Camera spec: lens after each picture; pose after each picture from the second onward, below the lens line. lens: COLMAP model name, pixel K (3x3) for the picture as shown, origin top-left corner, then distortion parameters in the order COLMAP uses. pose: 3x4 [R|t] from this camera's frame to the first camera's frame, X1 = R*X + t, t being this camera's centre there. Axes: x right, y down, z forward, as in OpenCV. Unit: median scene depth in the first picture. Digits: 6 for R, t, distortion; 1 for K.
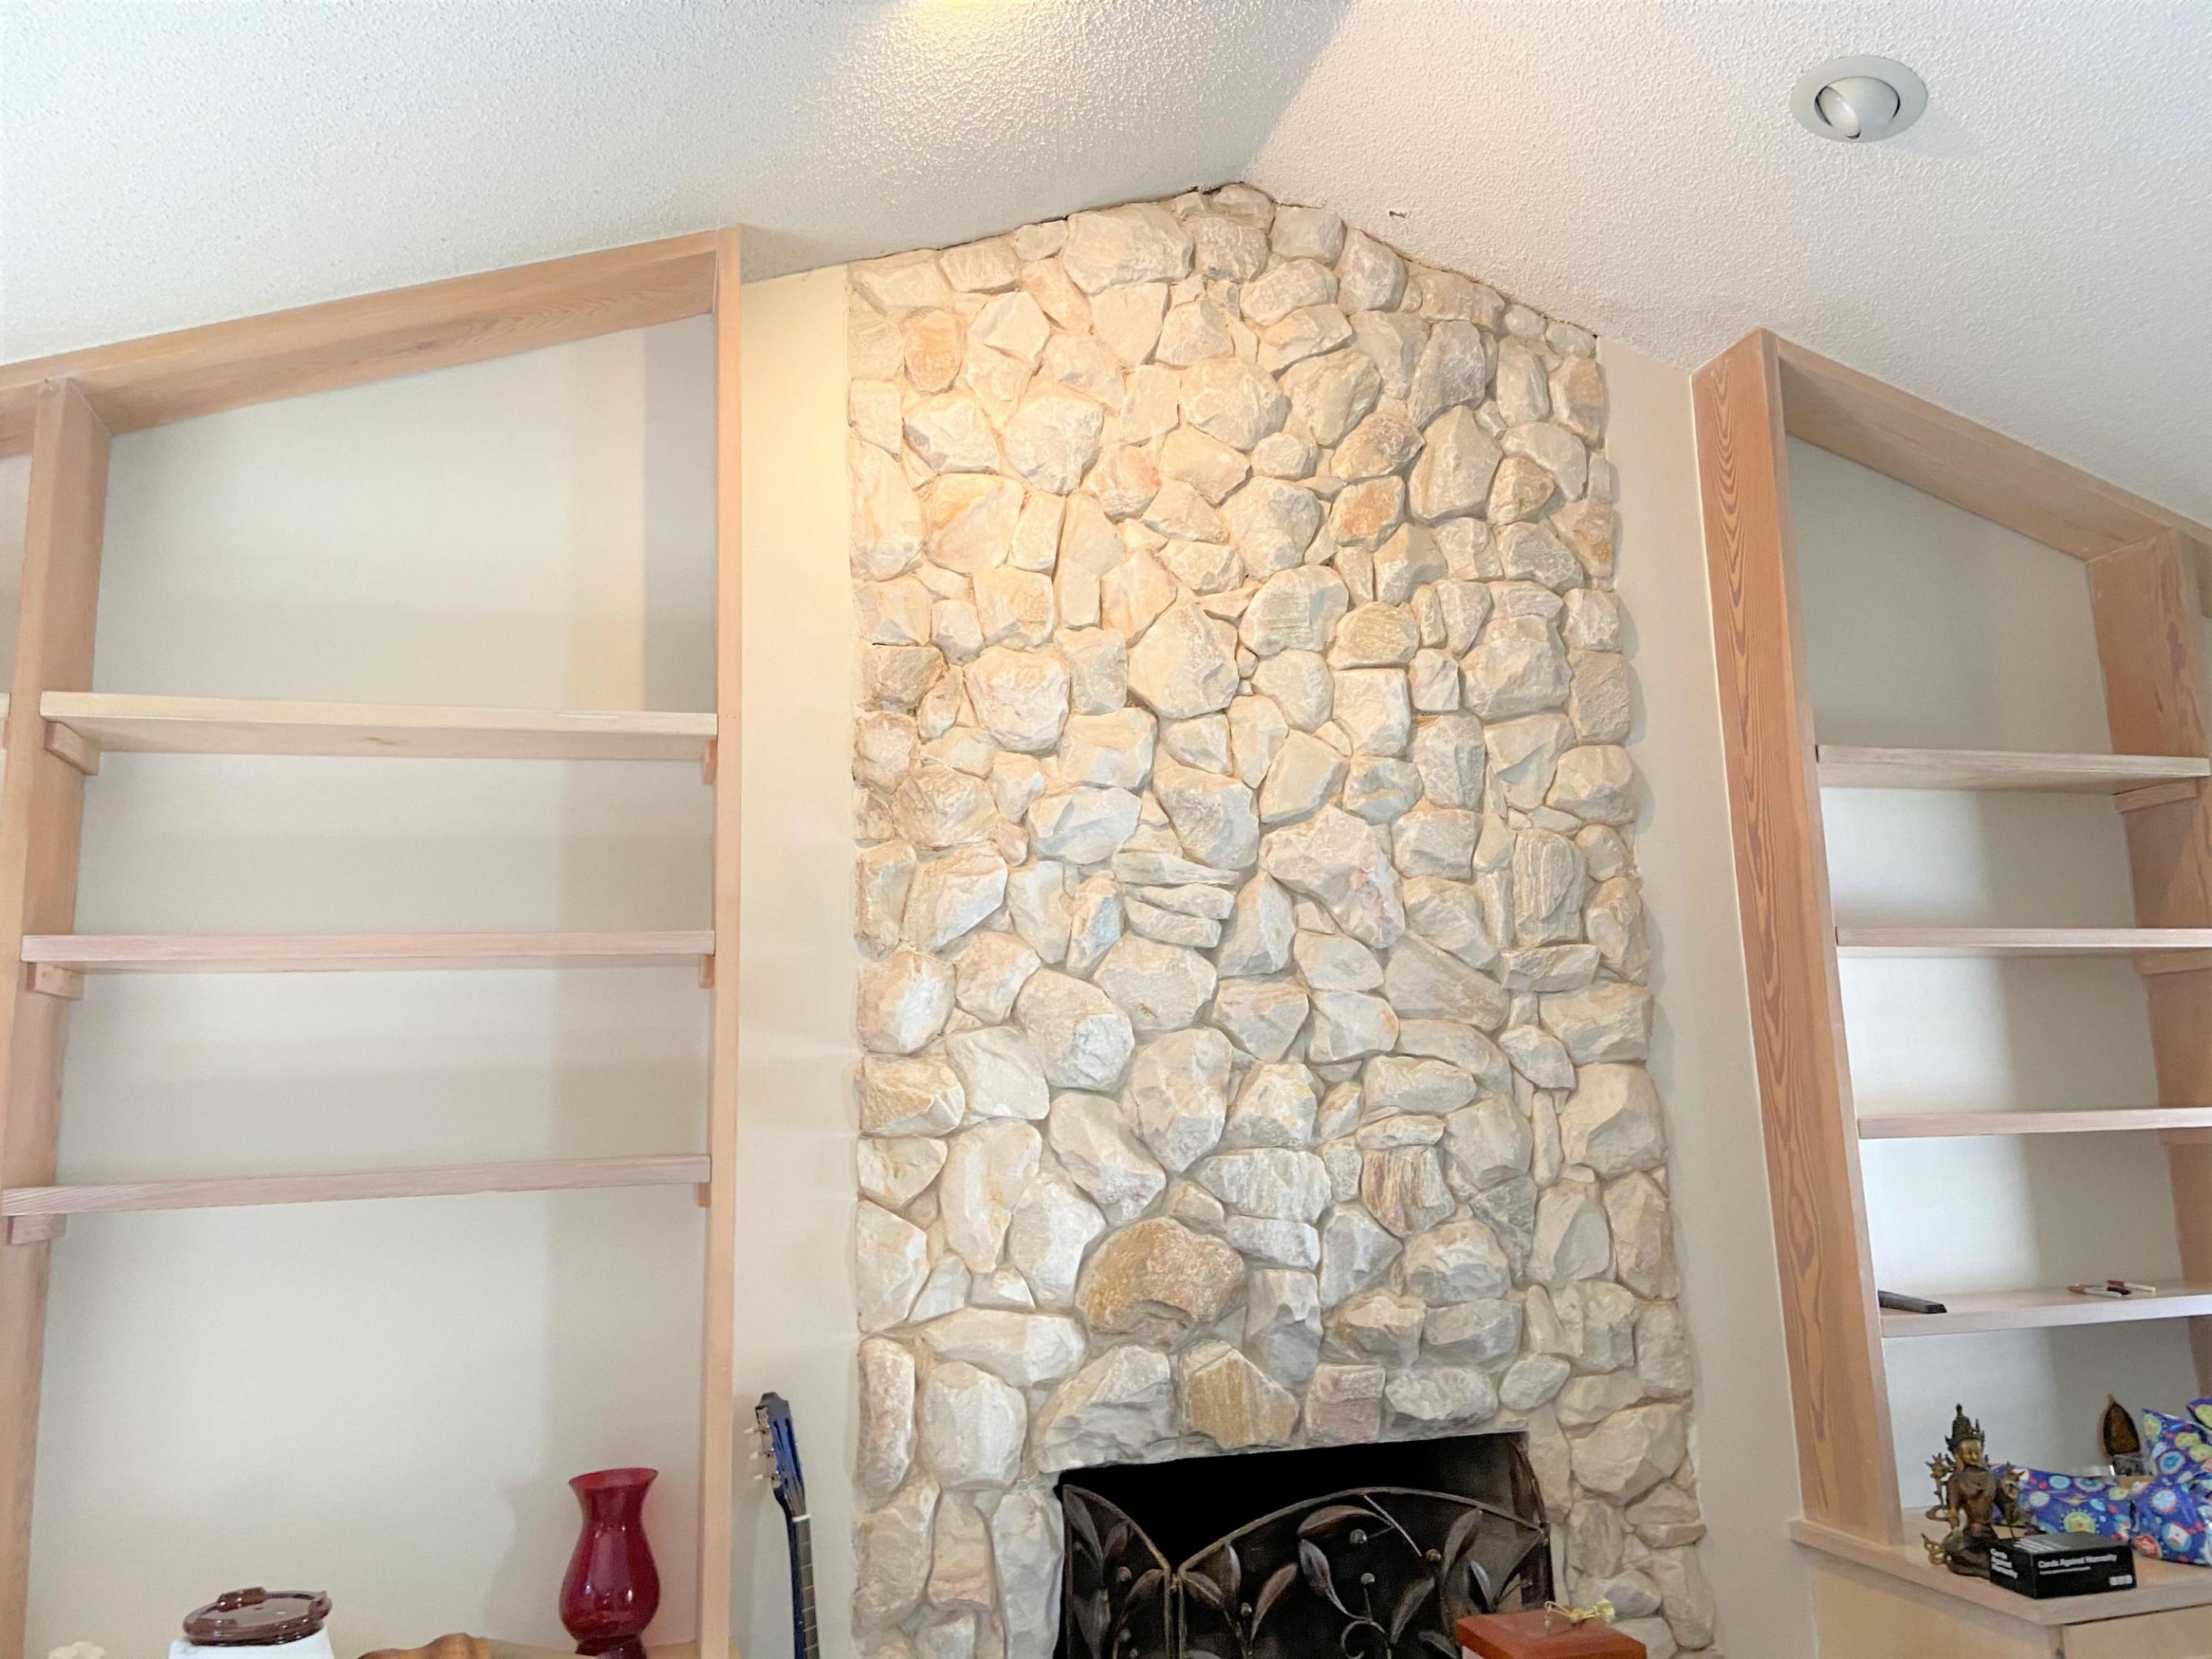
lens RADIAL K [[1647.0, 0, 1106.6], [0, 1647.0, 810.4], [0, 0, 1]] dist [0.121376, -0.147241]
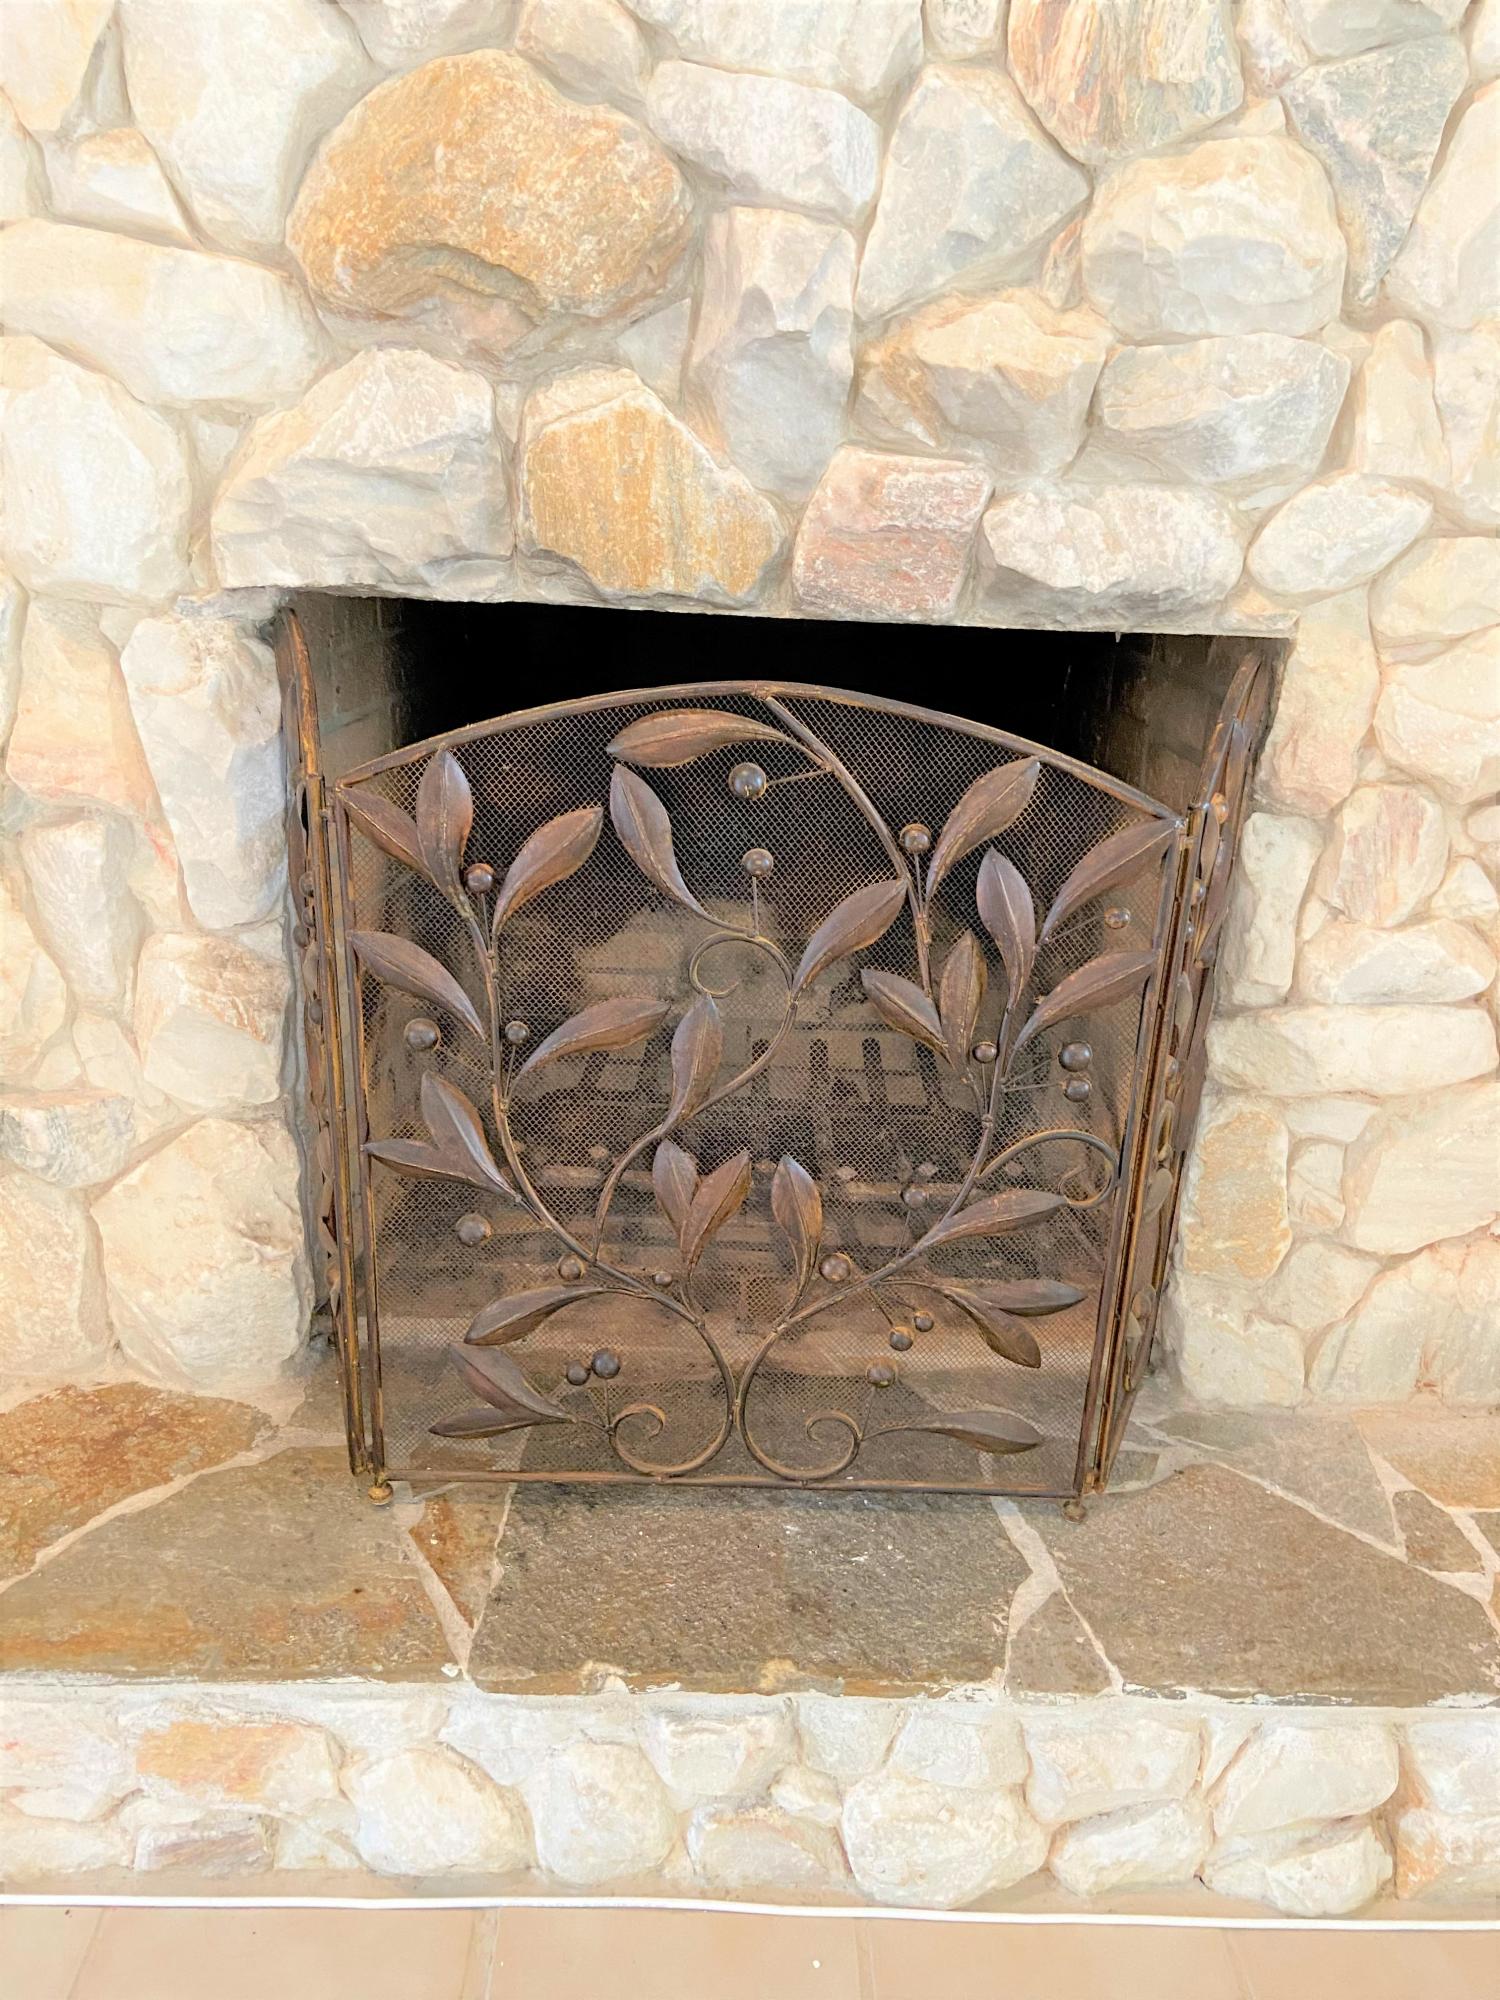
lens RADIAL K [[1489.1, 0, 805.2], [0, 1489.1, 1001.9], [0, 0, 1]] dist [0.121376, -0.147241]
pose [[0.966055, 0.159764, -0.203012, 0.227640], [-0.031368, 0.852566, 0.521677, 0.246379], [0.256427, -0.497600, 0.828637, 0.577063]]
